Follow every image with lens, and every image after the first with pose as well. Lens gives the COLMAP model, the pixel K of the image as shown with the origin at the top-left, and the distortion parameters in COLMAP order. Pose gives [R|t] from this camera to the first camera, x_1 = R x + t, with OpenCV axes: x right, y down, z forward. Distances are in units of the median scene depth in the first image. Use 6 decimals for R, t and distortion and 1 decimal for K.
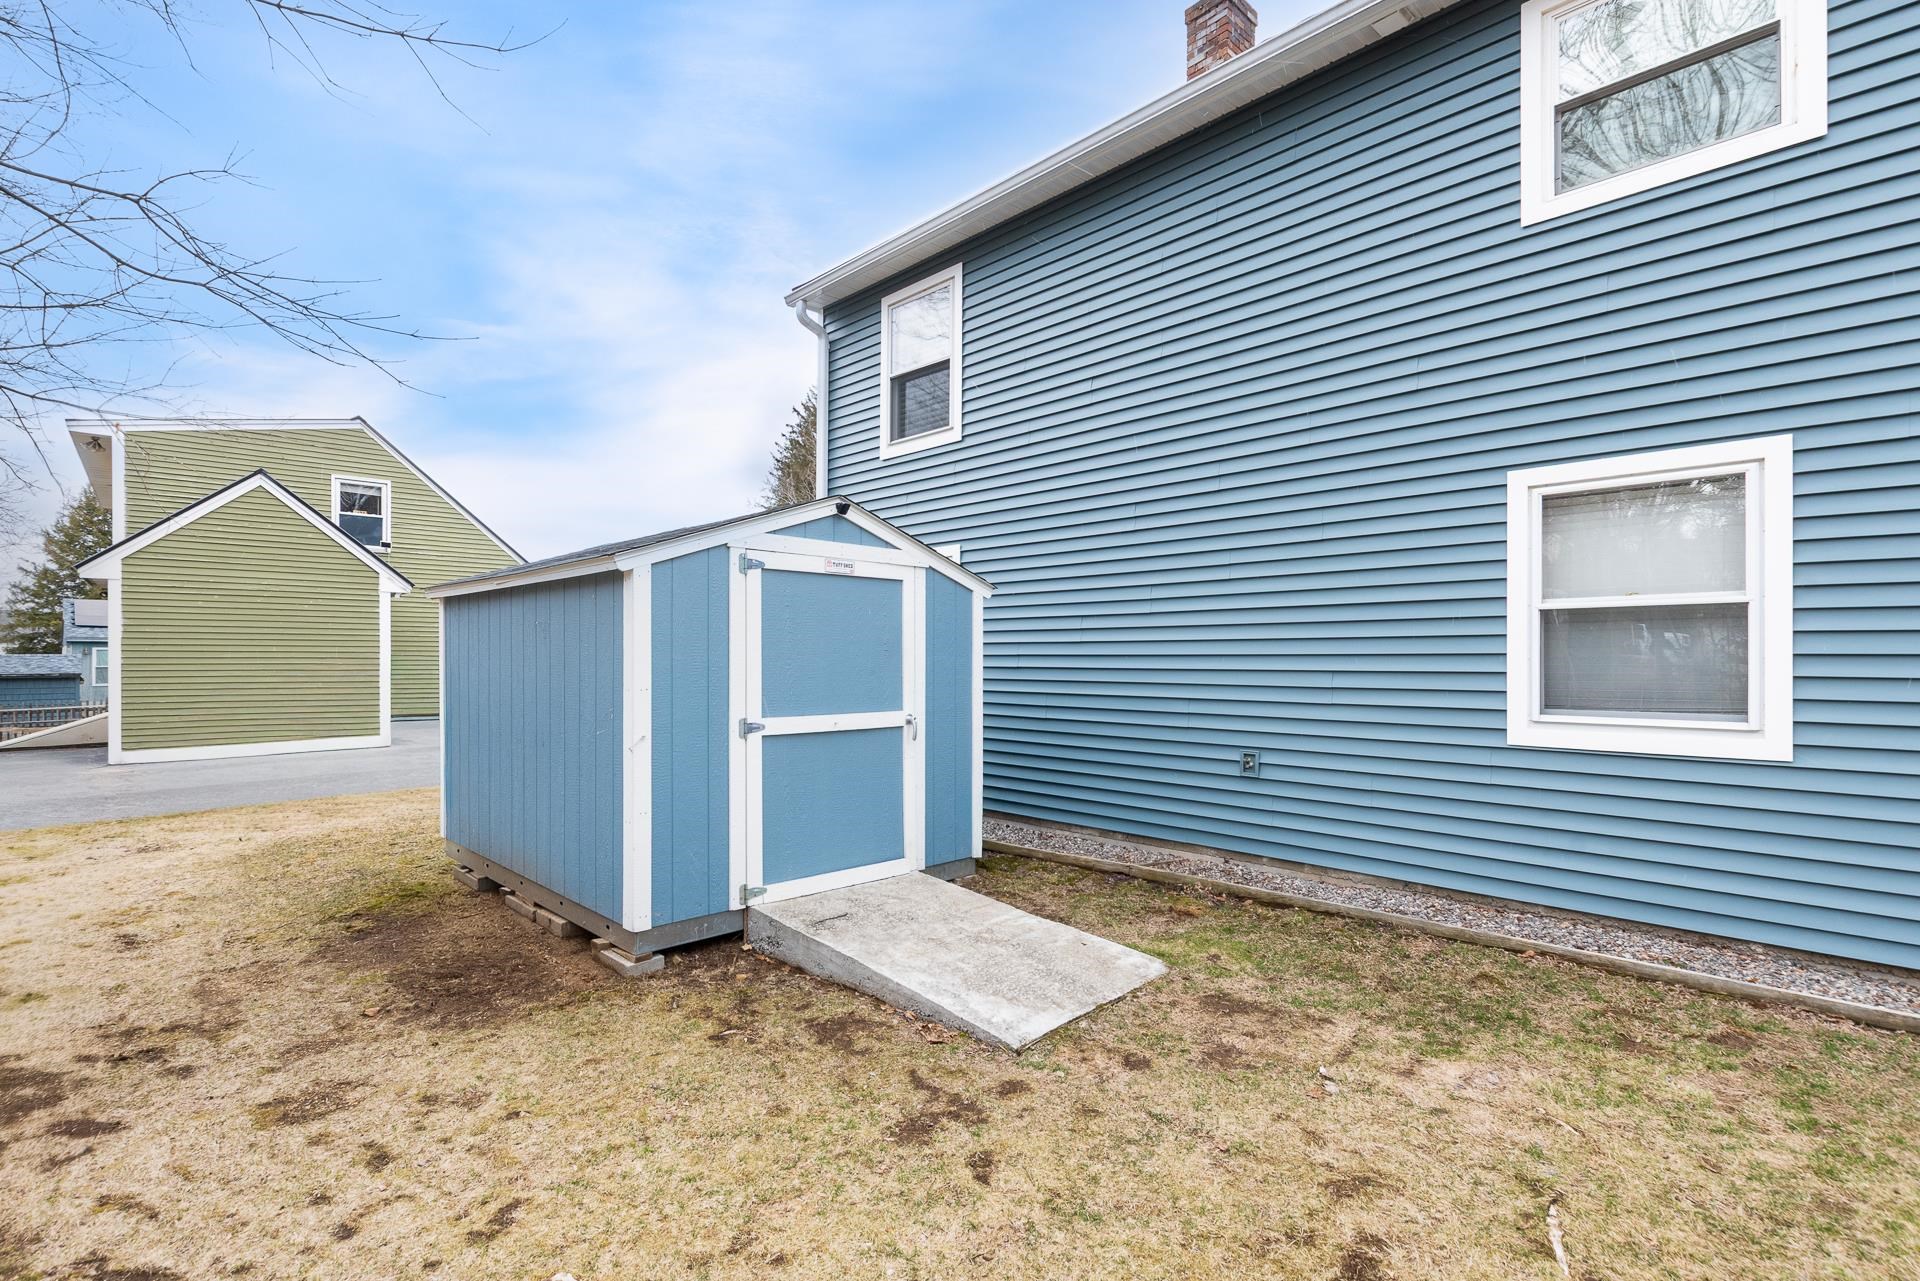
lens RADIAL K [[882.7, 0, 905.5], [0, 882.7, 657.2], [0, 0, 1]] dist [0.003934, -0.000016]
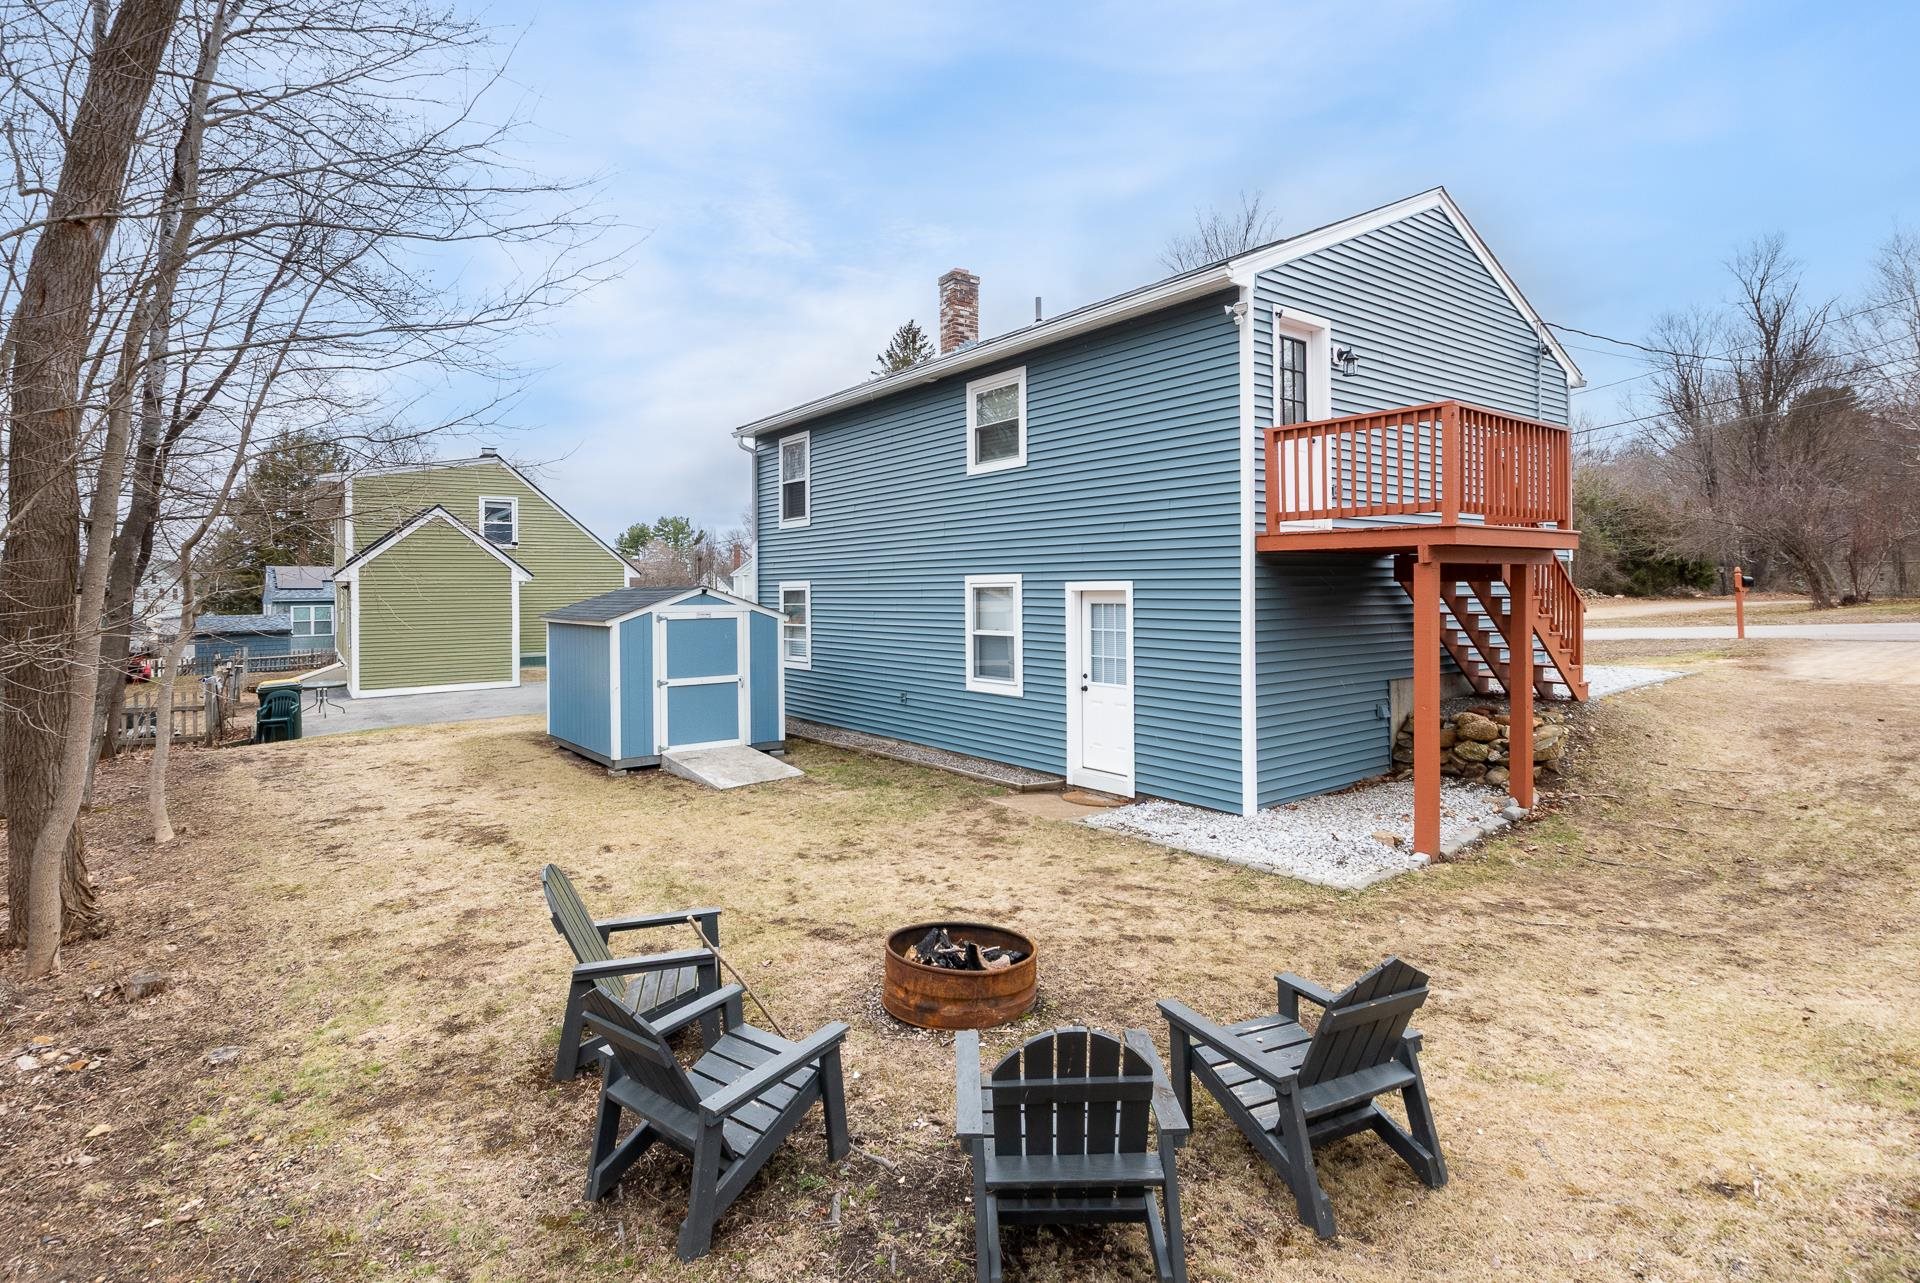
lens RADIAL K [[907.8, 0, 899.0], [0, 907.8, 594.6], [0, 0, 1]] dist [0.002472, 0.000165]
pose [[0.992118, -0.012271, -0.124704, 0.890601], [0.012444, 0.999922, 0.000610, -0.180166], [0.124687, -0.002157, 0.992194, -1.610025]]
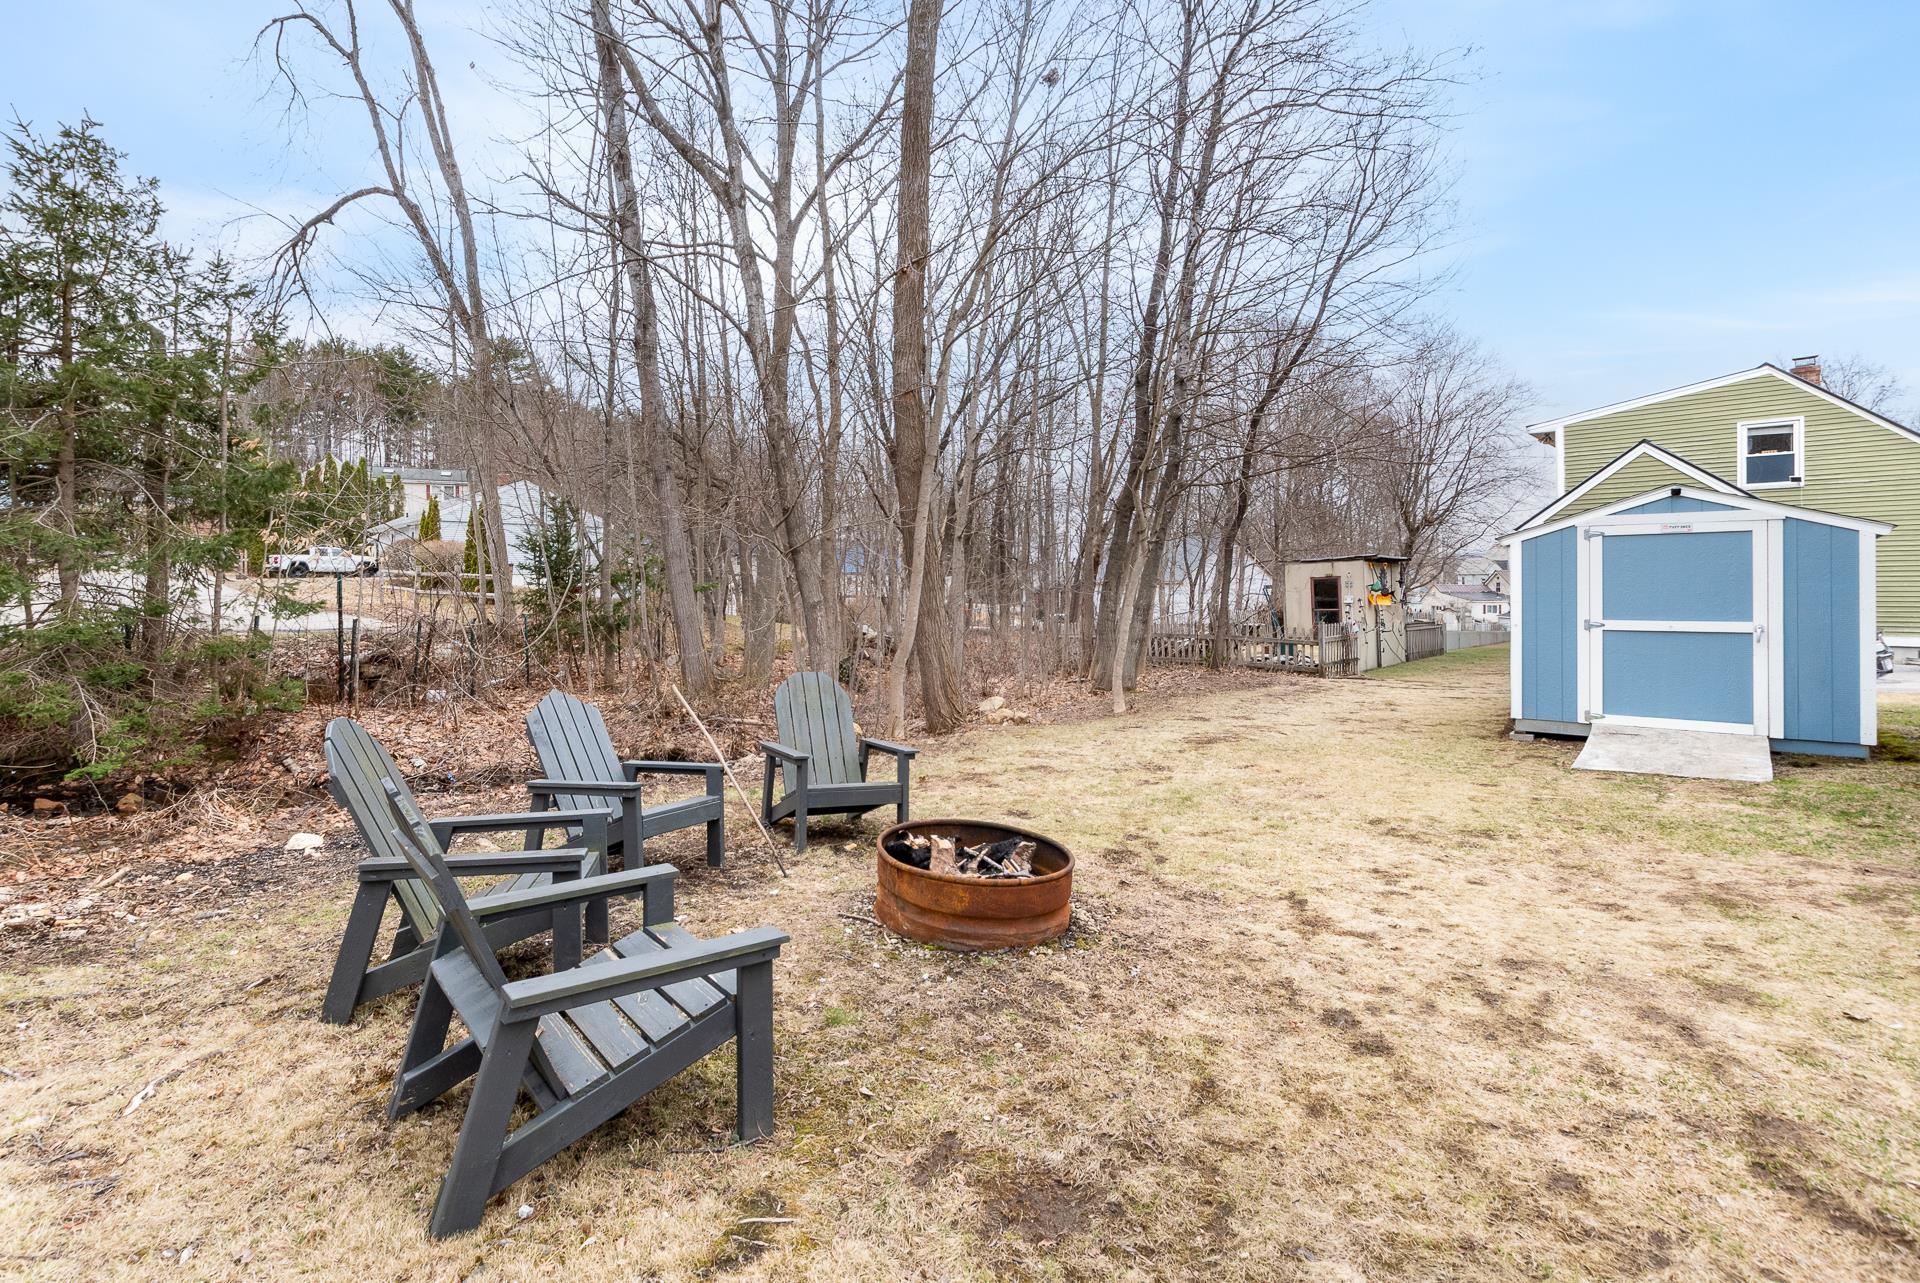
lens RADIAL K [[907.8, 0, 899.0], [0, 907.8, 594.6], [0, 0, 1]] dist [0.002472, 0.000165]
pose [[0.096760, -0.003381, -0.995302, 1.672049], [0.006158, 0.999977, -0.002798, 0.015043], [0.995289, -0.005859, 0.096779, -0.647281]]
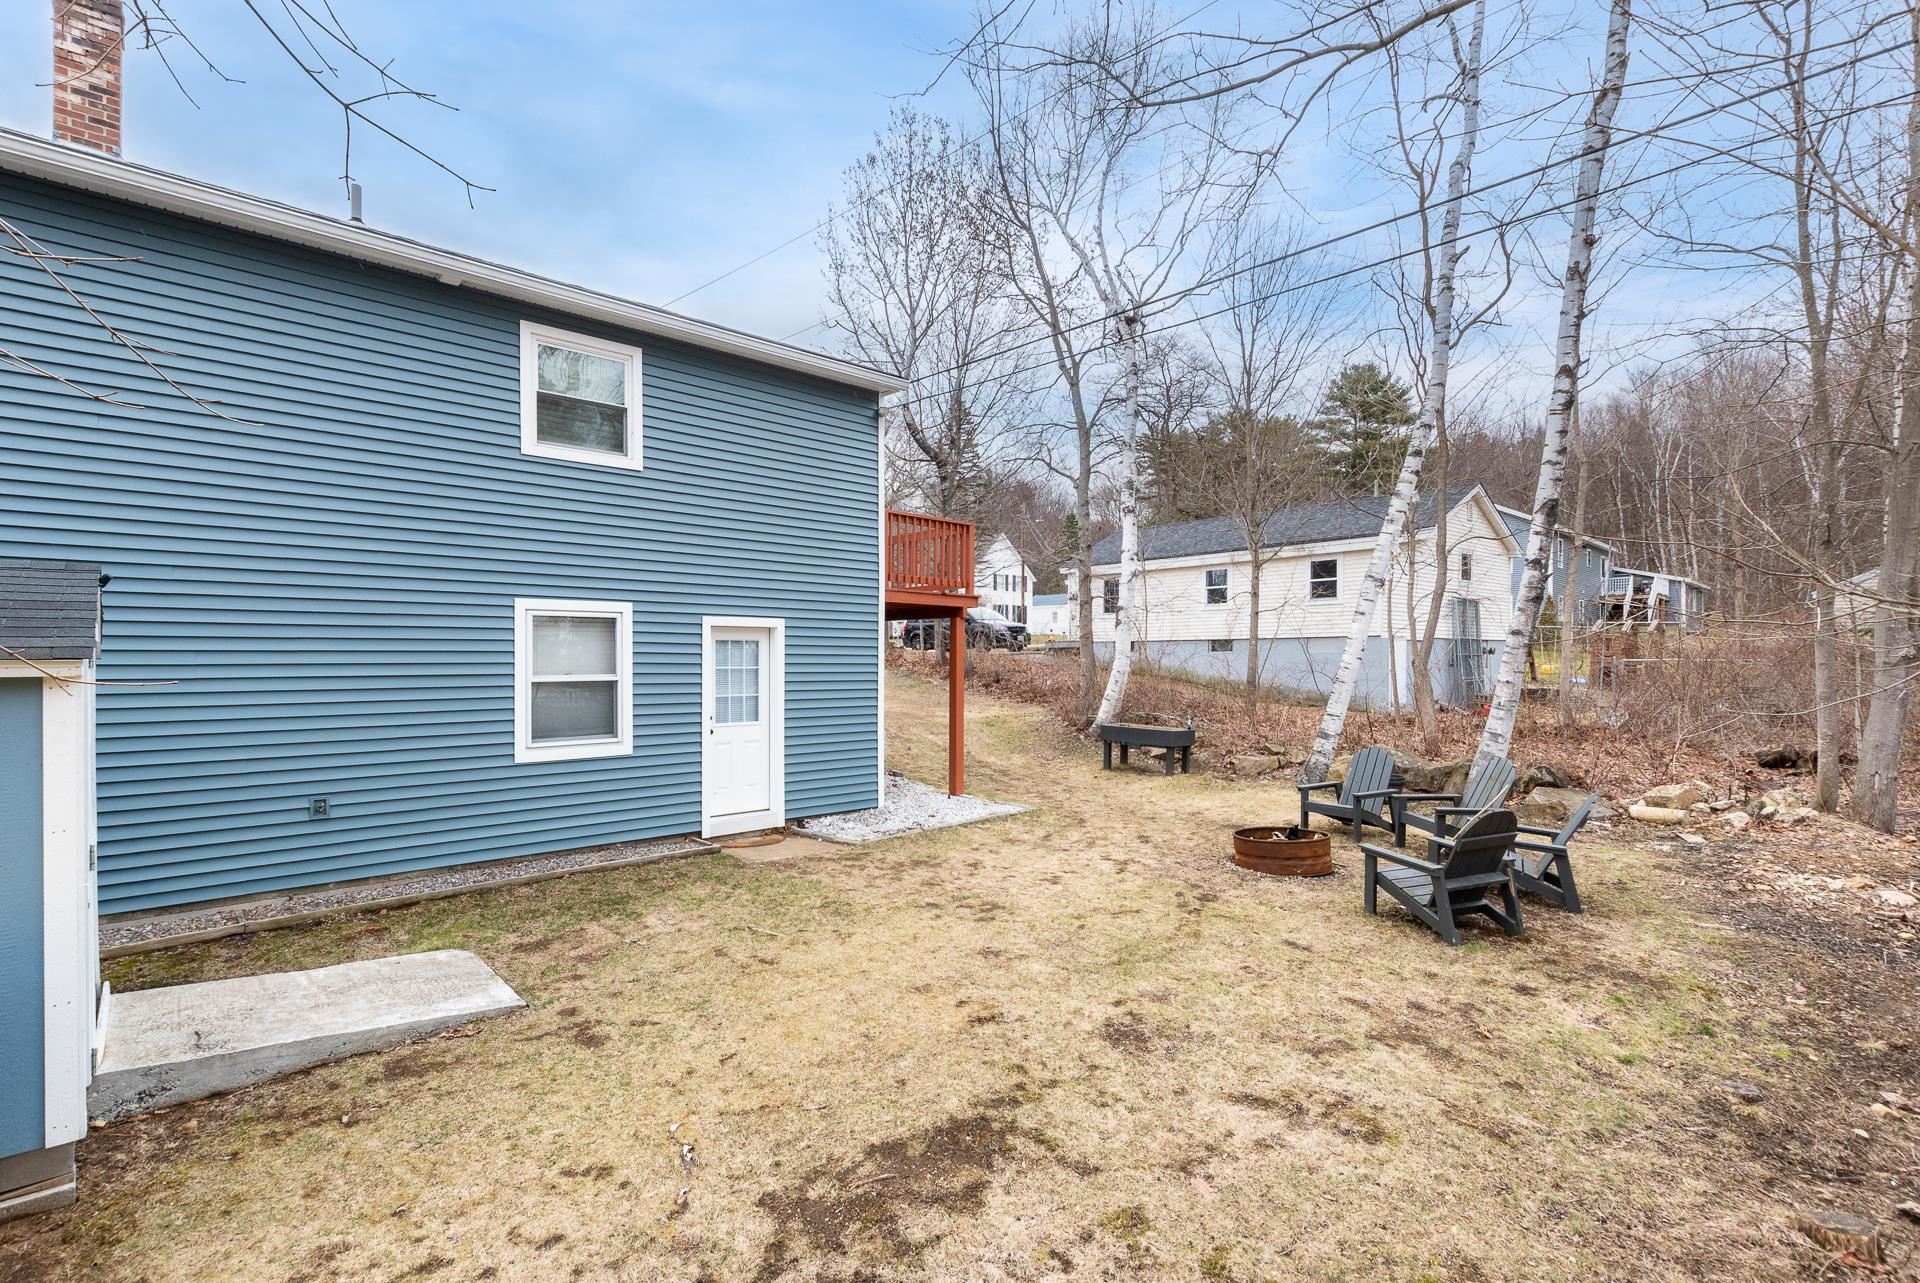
lens RADIAL K [[882.7, 0, 905.5], [0, 882.7, 658.2], [0, 0, 1]] dist [0.003934, -0.000016]
pose [[0.032101, -0.002969, 0.999480, -1.036367], [0.000612, 0.999995, 0.002951, -0.111999], [-0.999484, 0.000517, 0.032102, 0.240006]]
